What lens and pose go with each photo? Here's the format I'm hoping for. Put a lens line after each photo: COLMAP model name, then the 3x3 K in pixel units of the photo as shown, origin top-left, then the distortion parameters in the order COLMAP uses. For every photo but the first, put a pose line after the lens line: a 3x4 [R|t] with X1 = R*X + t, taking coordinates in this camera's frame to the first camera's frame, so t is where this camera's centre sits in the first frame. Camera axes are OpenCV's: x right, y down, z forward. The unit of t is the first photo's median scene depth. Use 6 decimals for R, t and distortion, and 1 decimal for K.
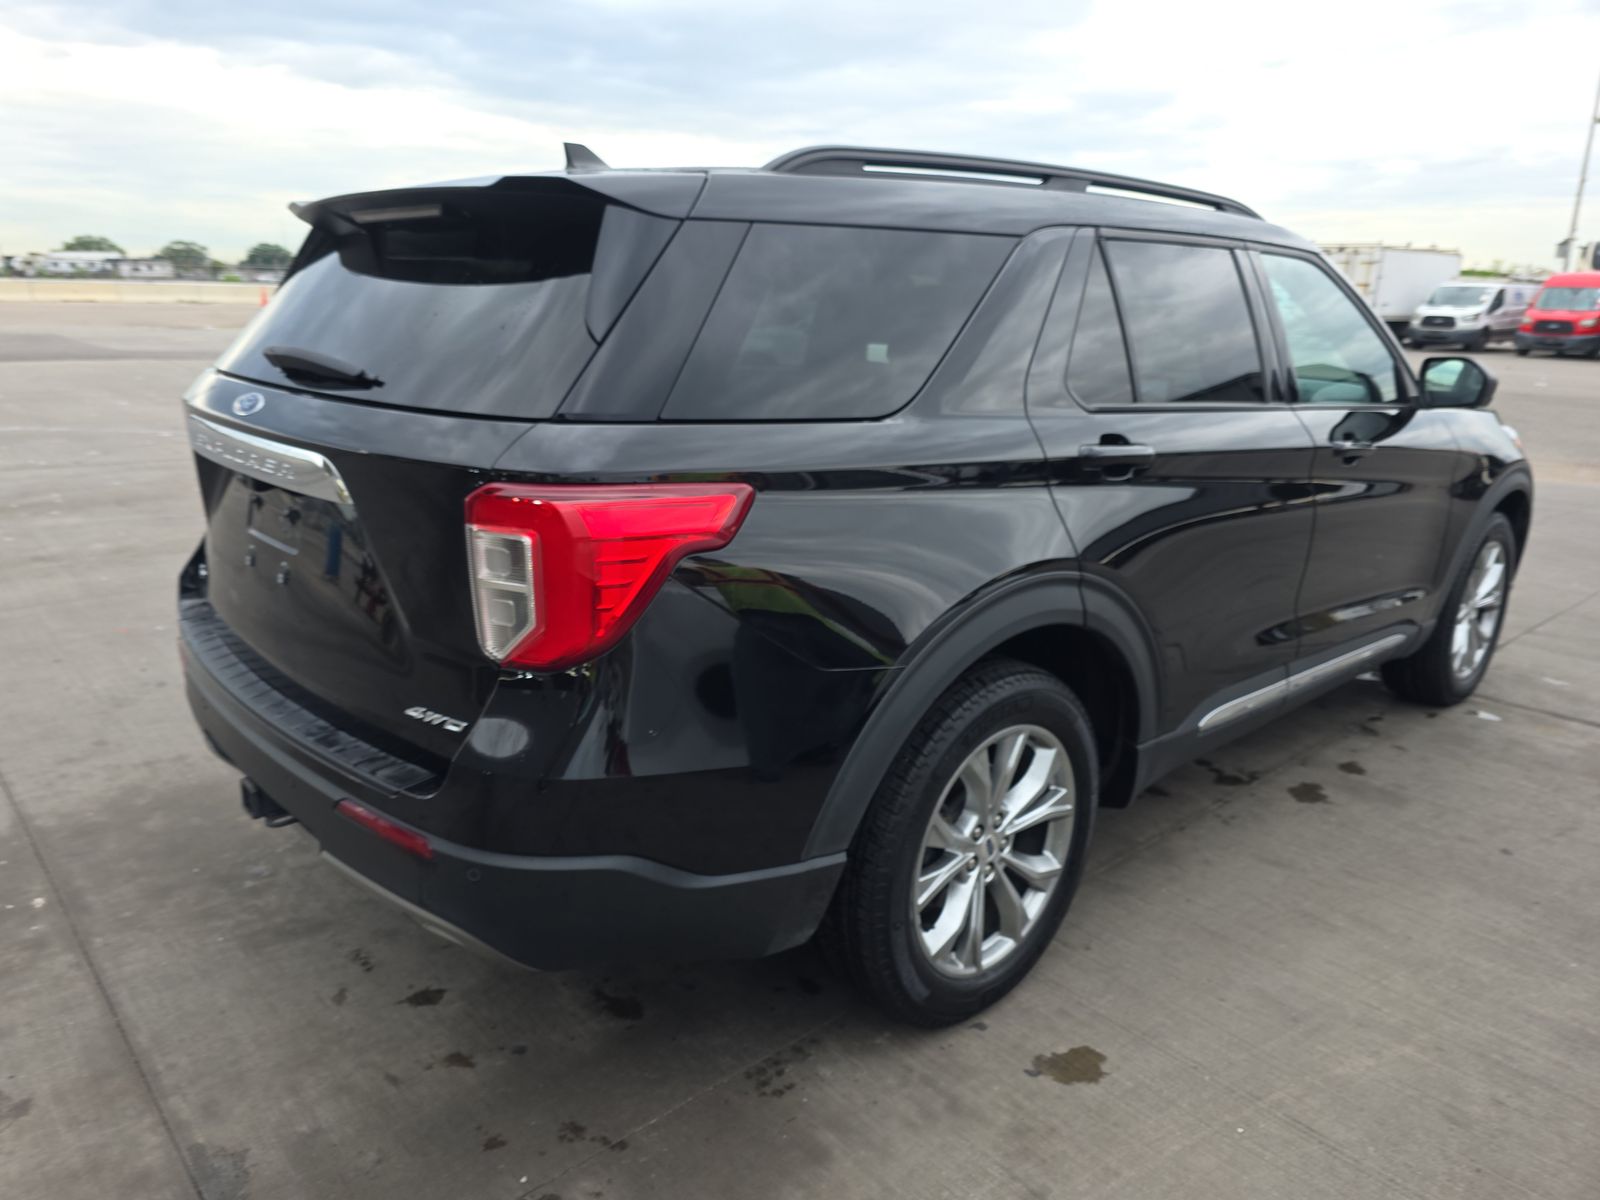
lens RADIAL K [[1161.4, 0, 801.4], [0, 1161.4, 607.2], [0, 0, 1]] dist [0.037163, 0.002710]
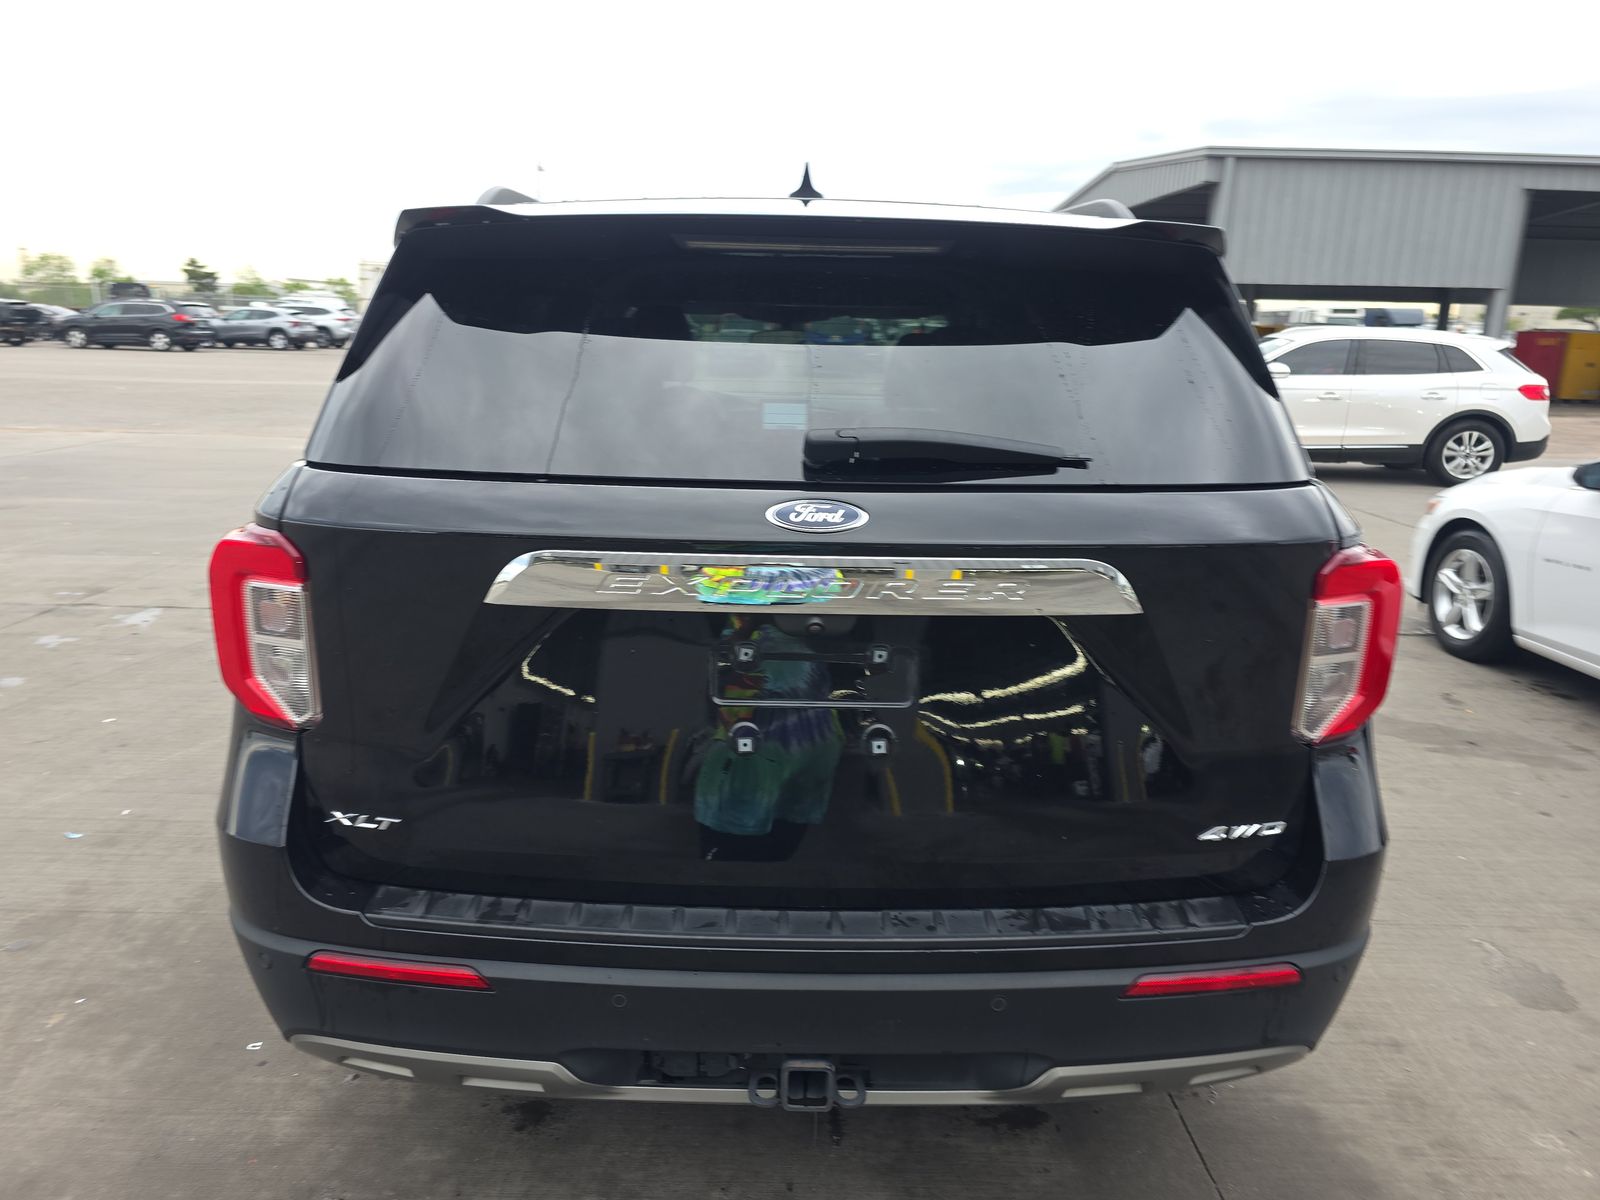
lens RADIAL K [[1089.0, 0, 802.2], [0, 1089.0, 588.8], [0, 0, 1]] dist [0.020604, -0.008583]
pose [[0.656471, -0.174936, 0.733787, -0.884890], [0.202168, 0.977954, 0.052280, -0.154115], [-0.726756, 0.114028, 0.677365, 0.532765]]
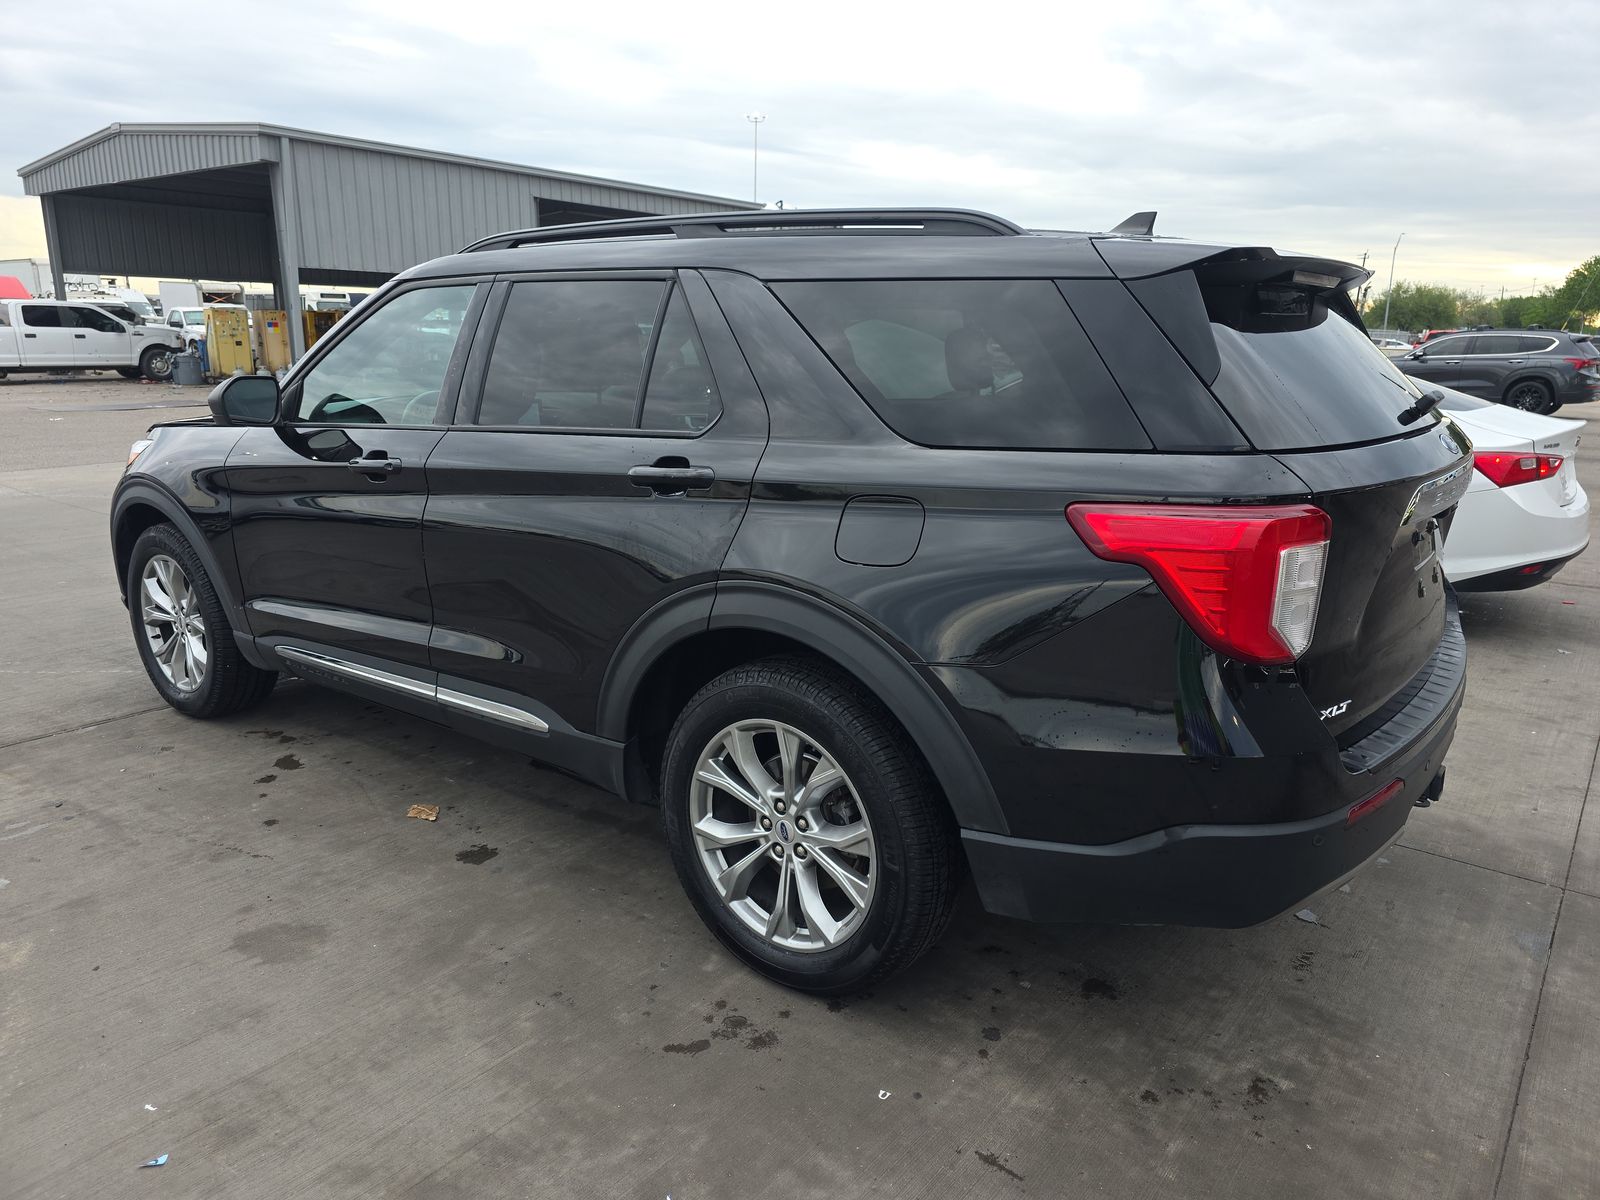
lens RADIAL K [[1089.0, 0, 793.0], [0, 1089.0, 603.9], [0, 0, 1]] dist [0.020604, -0.008583]
pose [[-0.189276, -0.254381, 0.948401, -1.323970], [0.266099, 0.916429, 0.298912, -0.486780], [-0.945180, 0.308945, -0.105767, 1.658405]]
